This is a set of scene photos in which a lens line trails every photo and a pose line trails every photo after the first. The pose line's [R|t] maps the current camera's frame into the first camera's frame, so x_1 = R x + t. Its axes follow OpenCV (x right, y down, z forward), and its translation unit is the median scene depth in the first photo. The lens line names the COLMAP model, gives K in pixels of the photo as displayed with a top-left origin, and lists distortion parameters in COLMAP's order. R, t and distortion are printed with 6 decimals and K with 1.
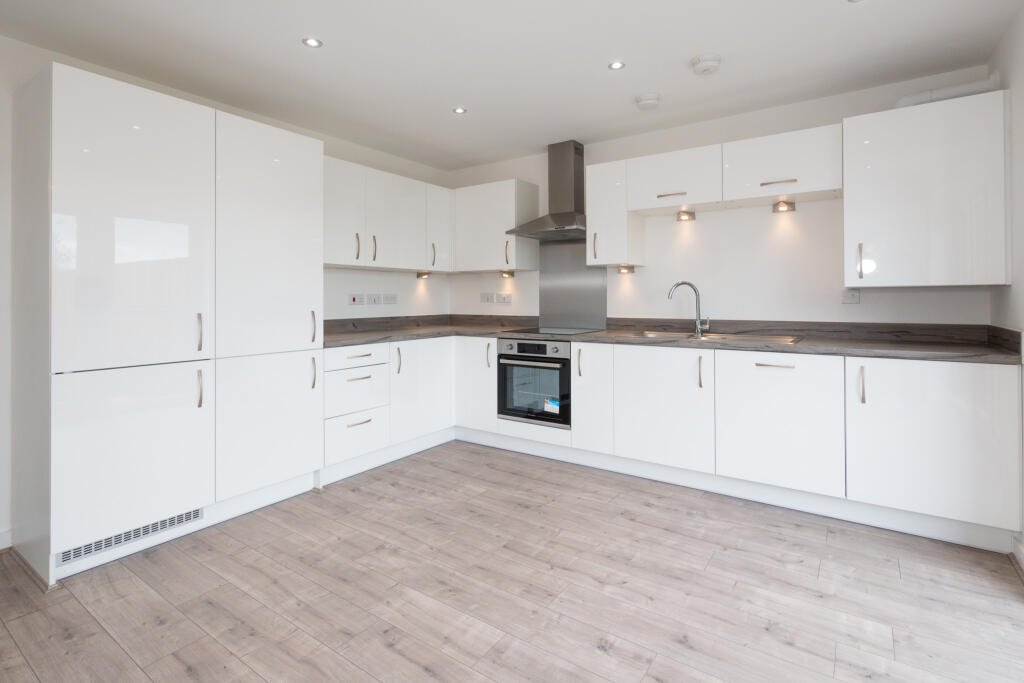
lens RADIAL K [[461.4, 0, 618.0], [0, 461.4, 293.5], [0, 0, 1]] dist [-0.000449, 0.000238]
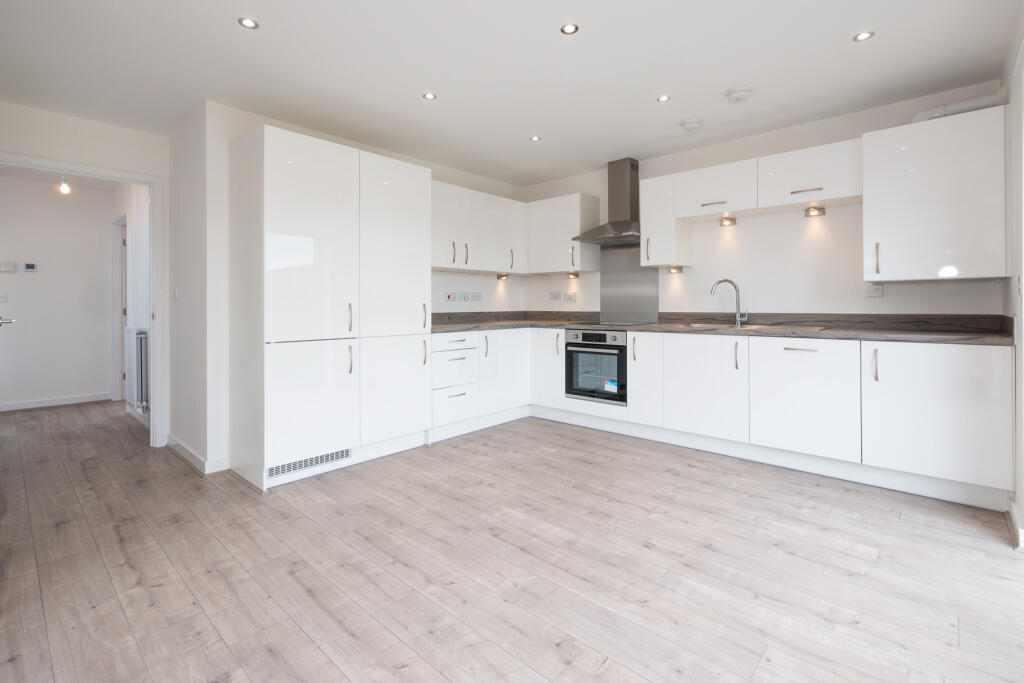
lens RADIAL K [[484.7, 0, 615.0], [0, 484.7, 303.6], [0, 0, 1]] dist [-0.001092, -0.000070]
pose [[0.990468, 0.000741, -0.137742, 0.043591], [-0.000423, 0.999997, 0.002336, 0.036928], [0.137744, -0.002256, 0.990465, -0.262157]]
